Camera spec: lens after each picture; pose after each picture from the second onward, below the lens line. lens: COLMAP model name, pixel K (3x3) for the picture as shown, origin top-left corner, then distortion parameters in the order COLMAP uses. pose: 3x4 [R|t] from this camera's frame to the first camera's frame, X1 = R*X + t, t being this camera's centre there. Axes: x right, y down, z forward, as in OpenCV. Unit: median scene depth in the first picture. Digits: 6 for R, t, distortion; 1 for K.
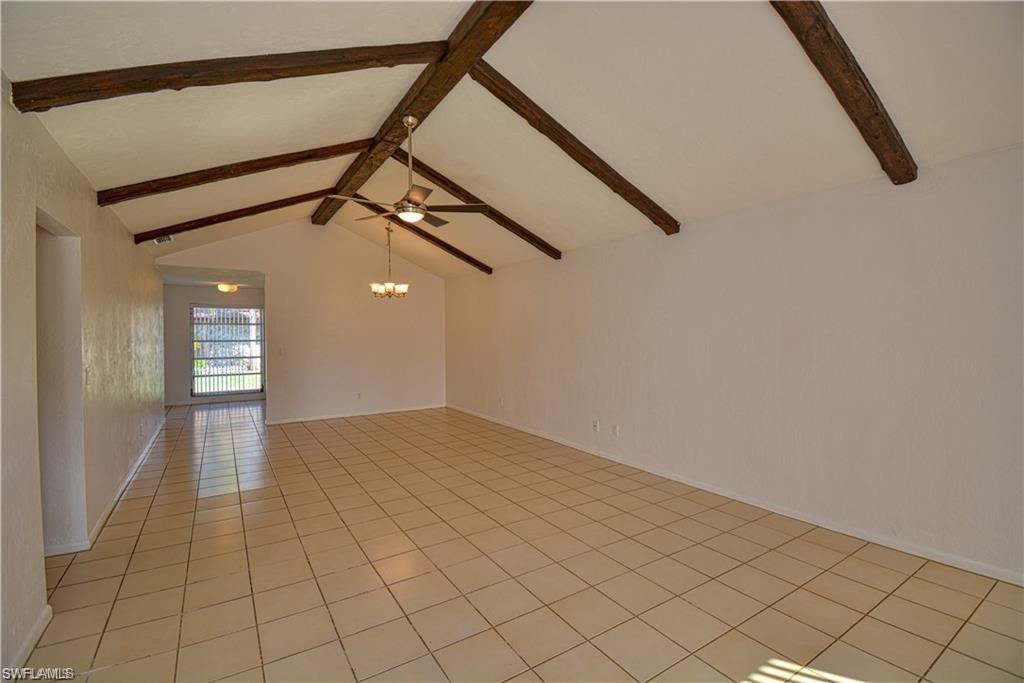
lens RADIAL K [[449.8, 0, 511.9], [0, 449.8, 338.9], [0, 0, 1]] dist [0.017691, -0.025601]
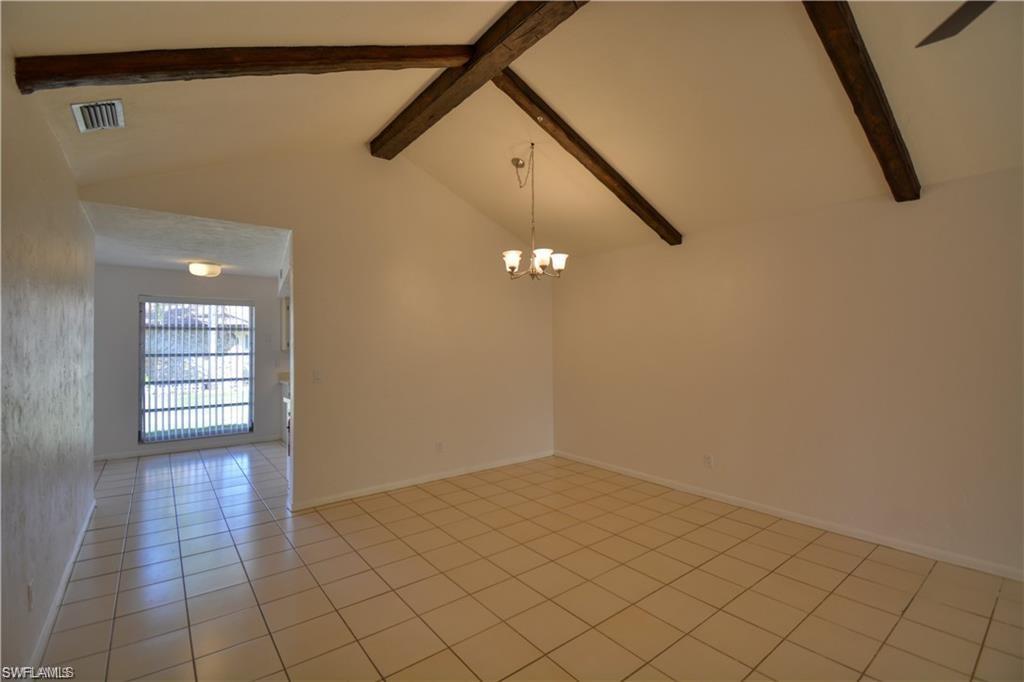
lens RADIAL K [[449.8, 0, 511.9], [0, 449.8, 338.4], [0, 0, 1]] dist [0.017691, -0.025601]
pose [[0.995794, 0.004912, 0.091493, -0.258634], [-0.002128, 0.999533, -0.030499, 0.000672], [-0.091600, 0.030176, 0.995339, 0.334496]]
